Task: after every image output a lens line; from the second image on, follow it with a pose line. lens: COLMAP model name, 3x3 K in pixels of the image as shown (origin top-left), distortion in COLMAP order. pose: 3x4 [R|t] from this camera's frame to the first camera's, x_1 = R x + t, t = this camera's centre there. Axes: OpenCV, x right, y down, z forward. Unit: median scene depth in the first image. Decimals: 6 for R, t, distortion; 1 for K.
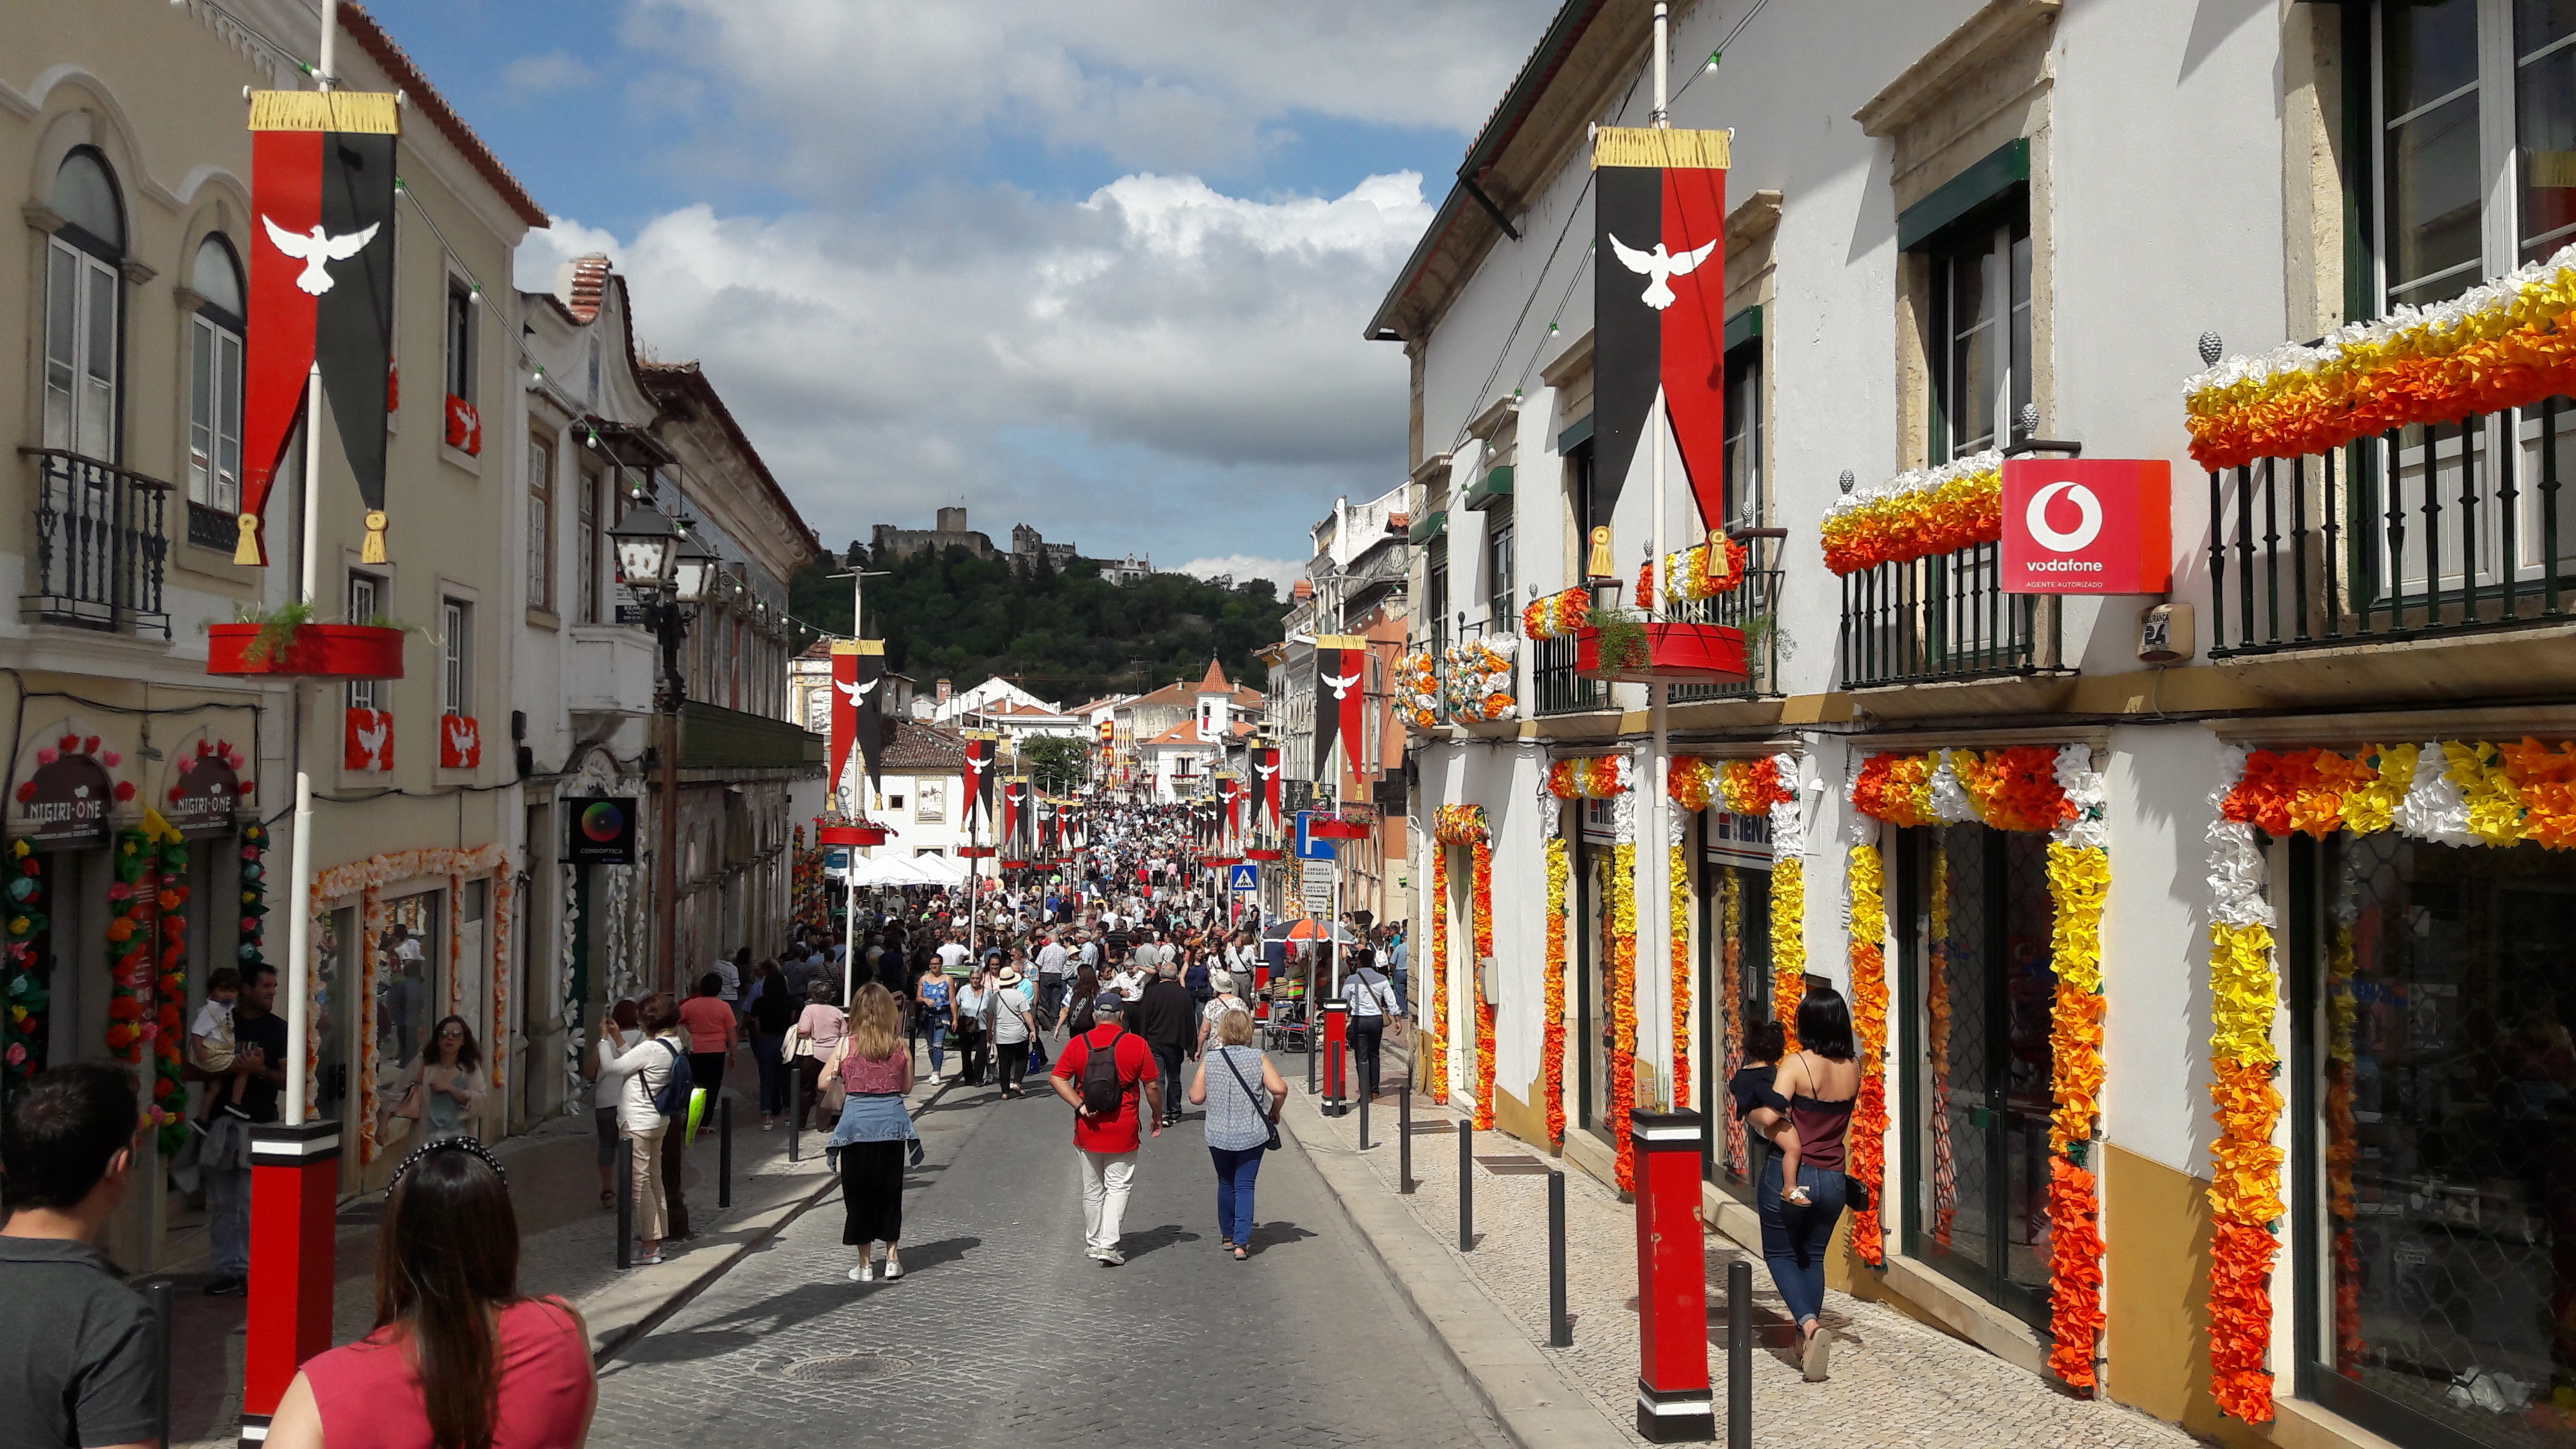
lens RADIAL K [[2084.8, 0, 1288.0], [0, 2084.8, 724.5], [0, 0, 1]] dist [0.202309, -0.186648]
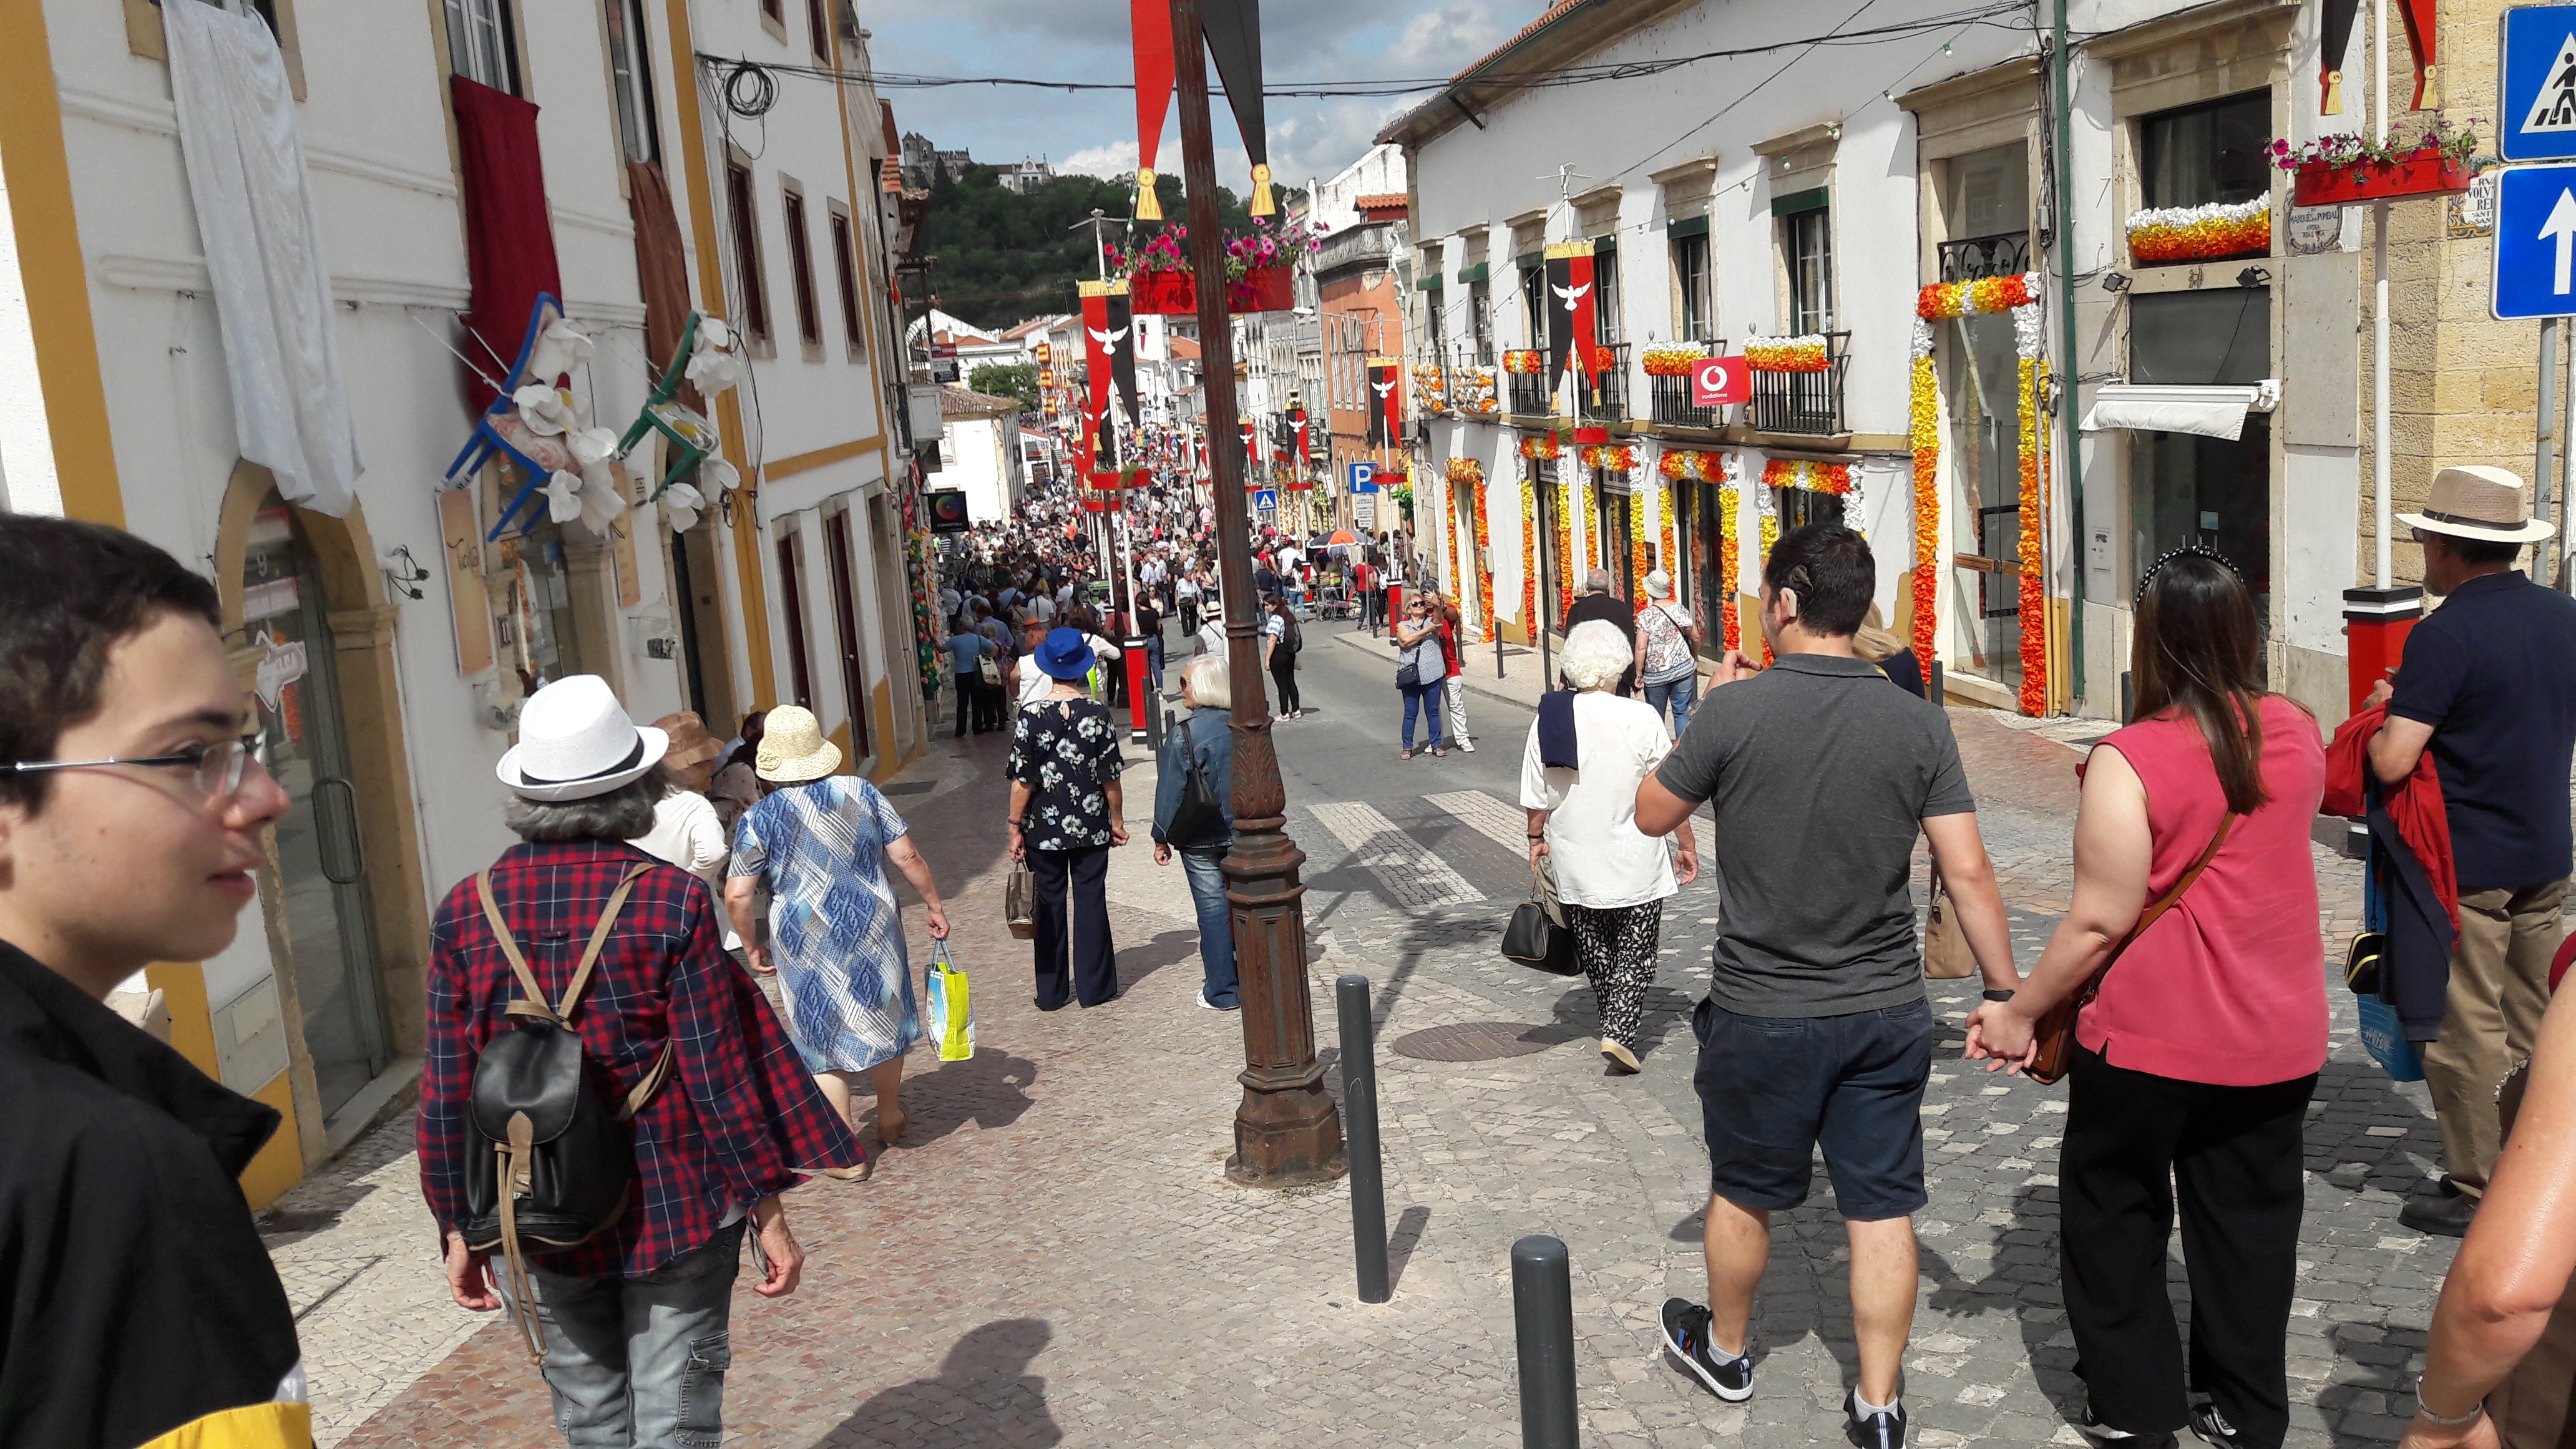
lens RADIAL K [[2092.2, 0, 1278.2], [0, 2092.2, 754.1], [0, 0, 1]] dist [0.150501, -0.100508]
pose [[0.996192, -0.084392, 0.021905, -0.059334], [0.078163, 0.975743, 0.204490, -0.041682], [-0.038631, -0.201999, 0.978623, -0.338884]]
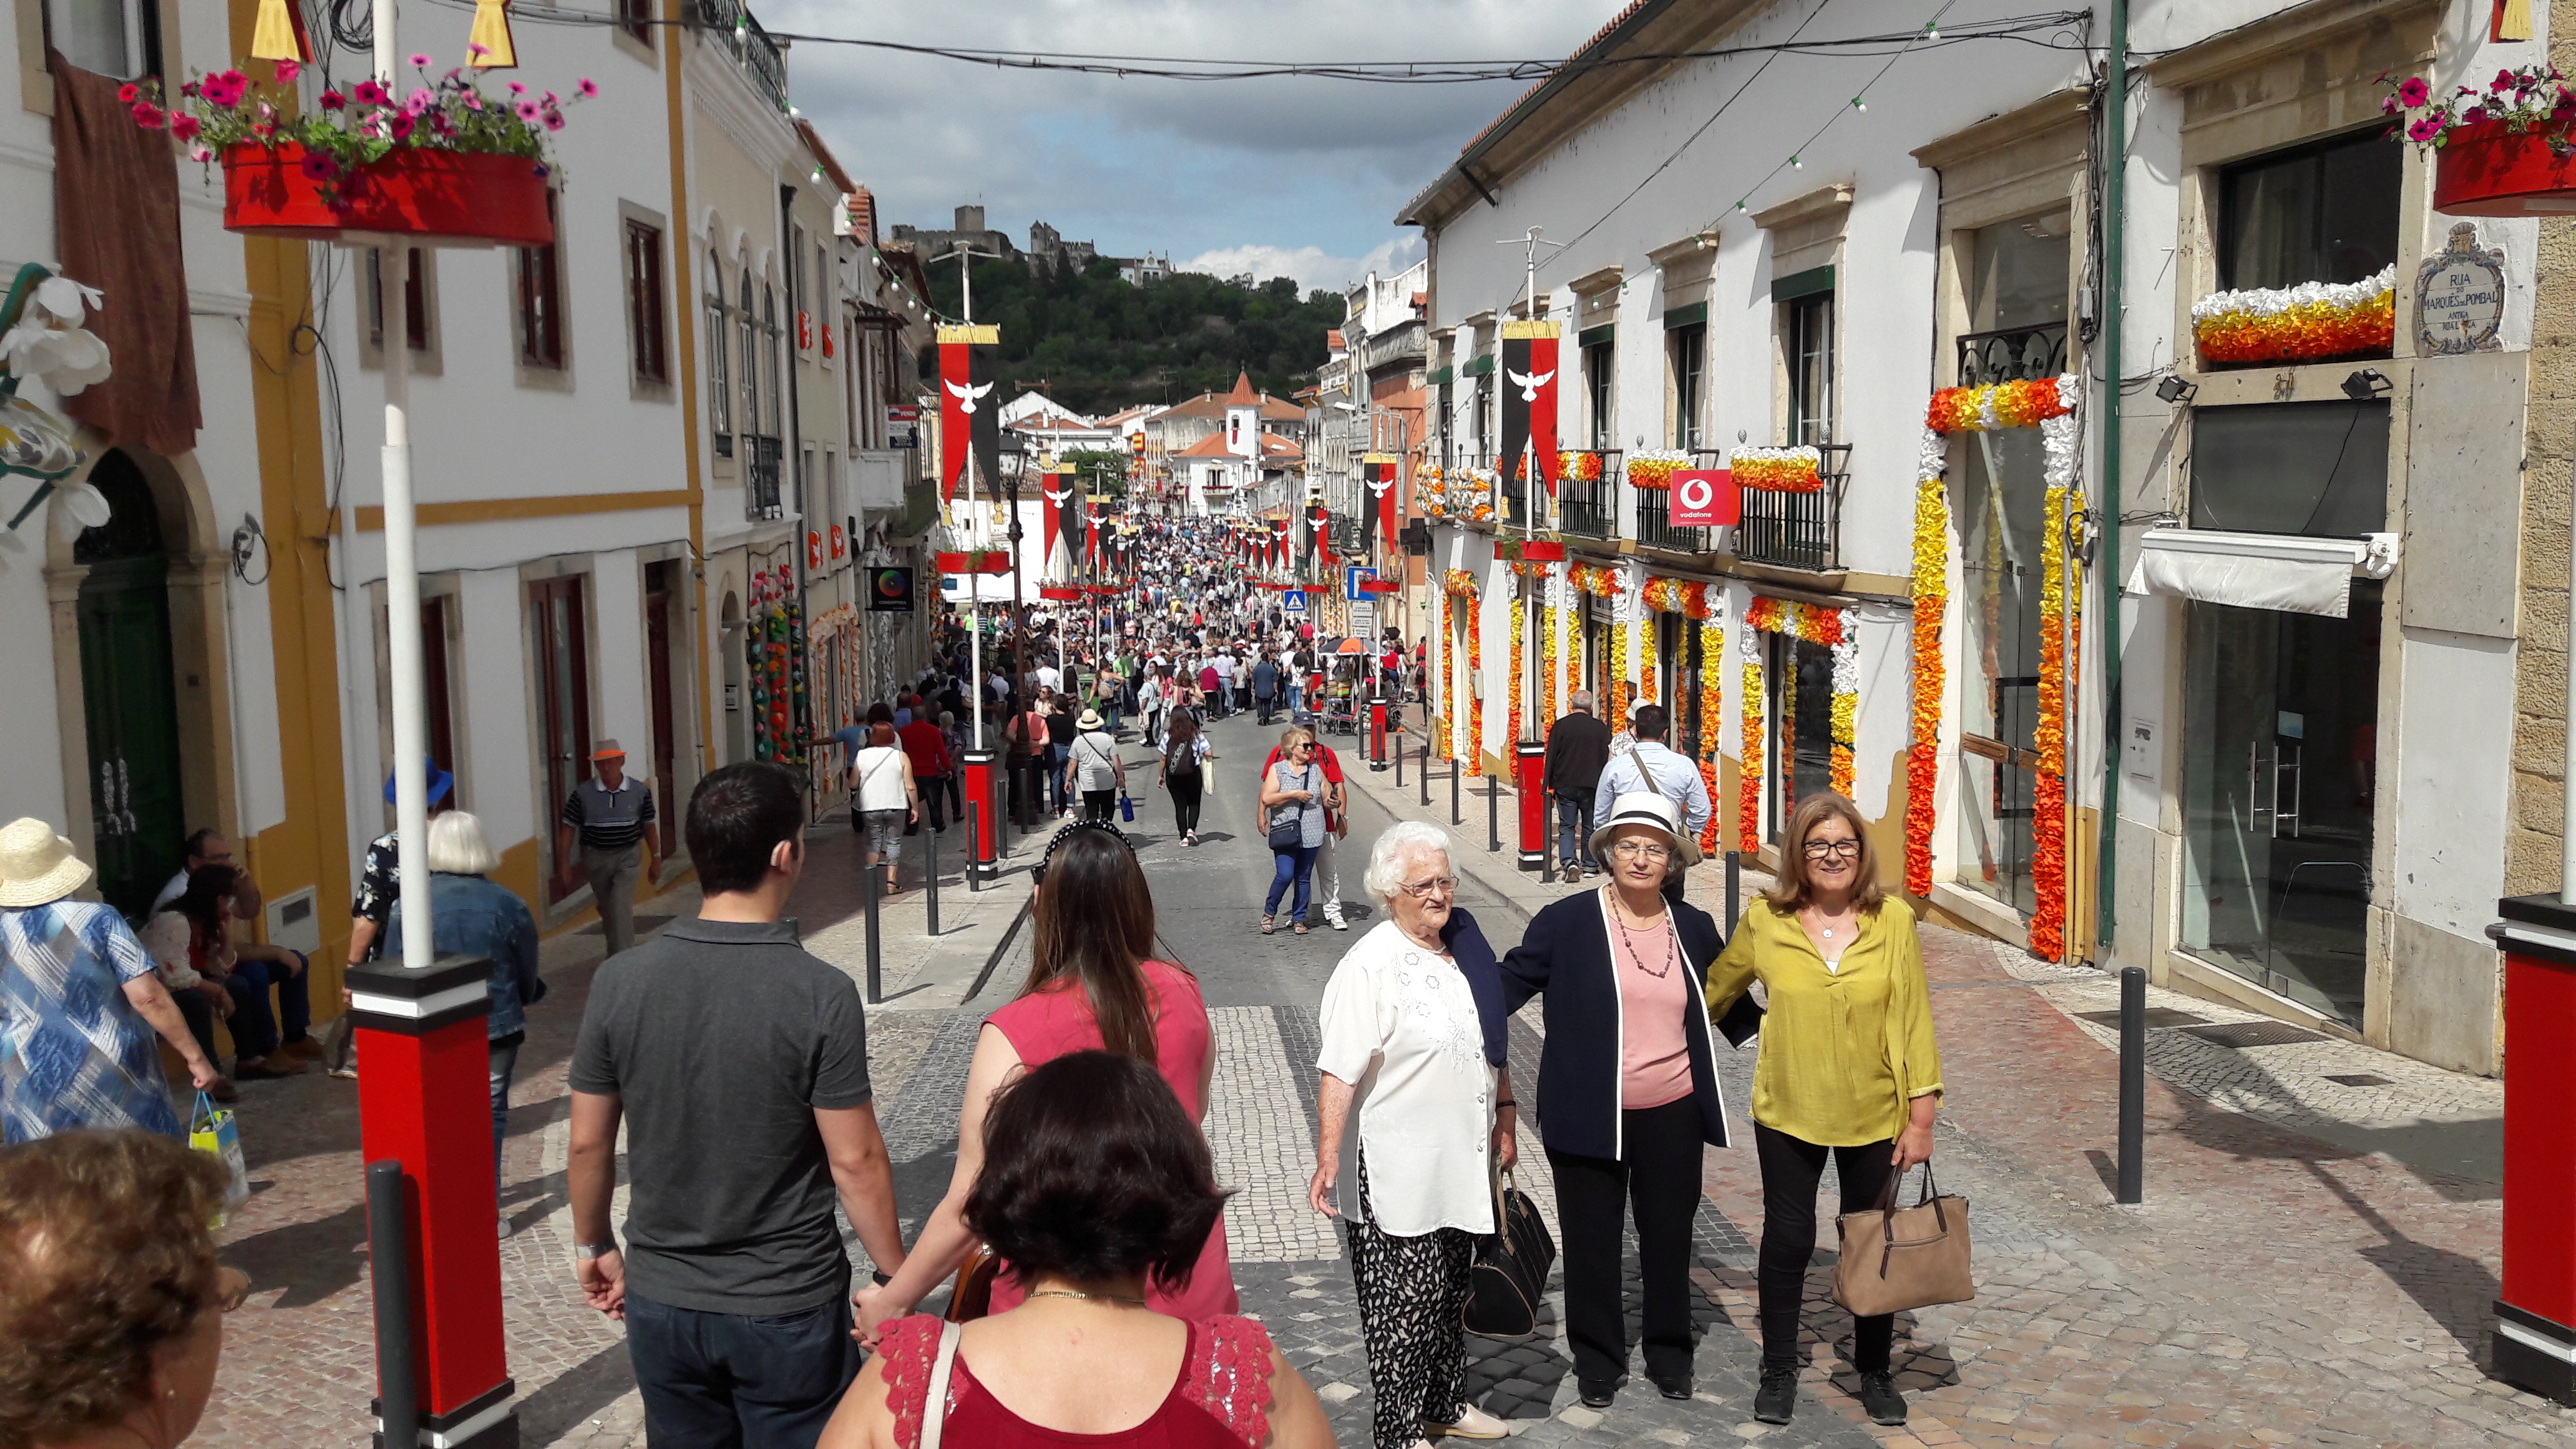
lens RADIAL K [[2084.8, 0, 1288.0], [0, 2084.8, 724.5], [0, 0, 1]] dist [0.202309, -0.186648]
pose [[0.999886, -0.009924, -0.011411, -0.012398], [0.011455, 0.989648, 0.143061, -0.032970], [0.009873, -0.143176, 0.989648, -0.246699]]
